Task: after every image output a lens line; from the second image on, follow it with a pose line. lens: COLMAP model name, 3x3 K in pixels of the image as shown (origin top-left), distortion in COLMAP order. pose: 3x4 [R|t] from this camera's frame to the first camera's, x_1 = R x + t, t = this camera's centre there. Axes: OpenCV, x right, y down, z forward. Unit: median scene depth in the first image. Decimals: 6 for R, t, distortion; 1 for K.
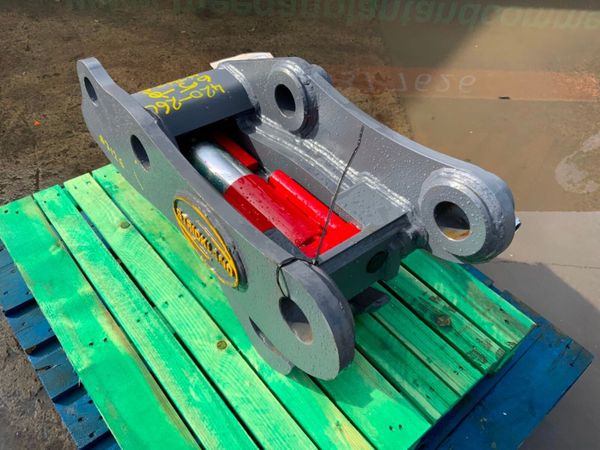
lens RADIAL K [[499.3, 0, 299.5], [0, 499.3, 226.1], [0, 0, 1]] dist [0.084138, -0.160589]
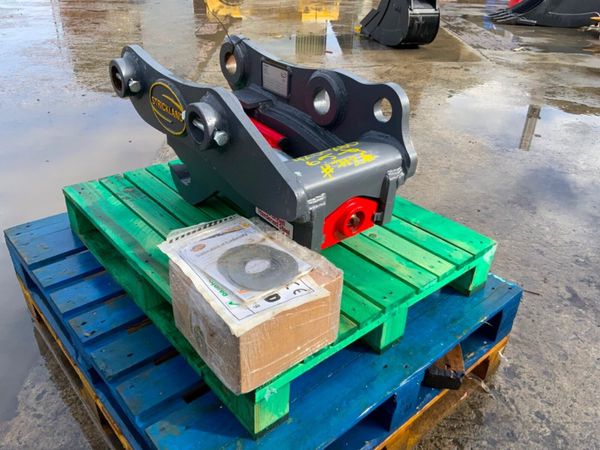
lens RADIAL K [[495.8, 0, 301.4], [0, 495.8, 226.0], [0, 0, 1]] dist [0.092923, -0.164573]
pose [[-0.994933, -0.082122, -0.058006, -0.132301], [-0.075697, 0.232130, 0.969735, -1.221710], [-0.066172, 0.969212, -0.237170, 1.411719]]
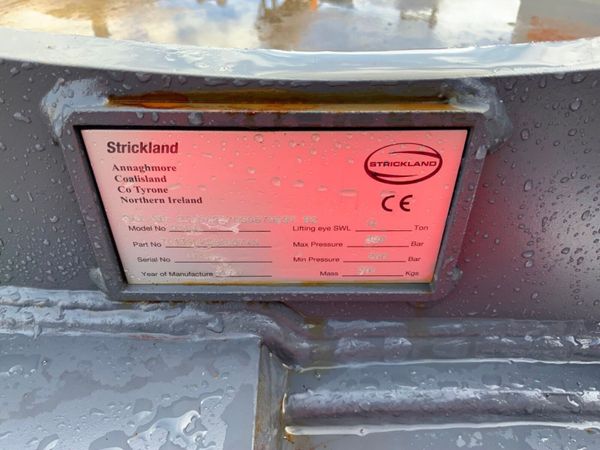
lens RADIAL K [[499.3, 0, 299.5], [0, 499.3, 226.1], [0, 0, 1]] dist [0.084138, -0.160589]
pose [[-0.633273, 0.425554, -0.646428, -0.002218], [-0.586042, 0.281869, 0.759674, -0.140516], [0.505490, 0.859915, 0.070893, 0.712161]]
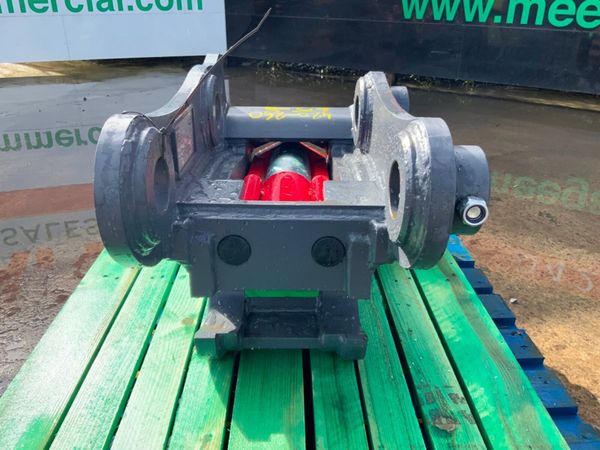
lens RADIAL K [[499.3, 0, 299.5], [0, 499.3, 226.1], [0, 0, 1]] dist [0.084138, -0.160589]
pose [[0.776834, 0.216822, -0.591200, 0.473703], [-0.422879, 0.875277, -0.234655, 0.198688], [0.466585, 0.432294, 0.771635, 0.291122]]
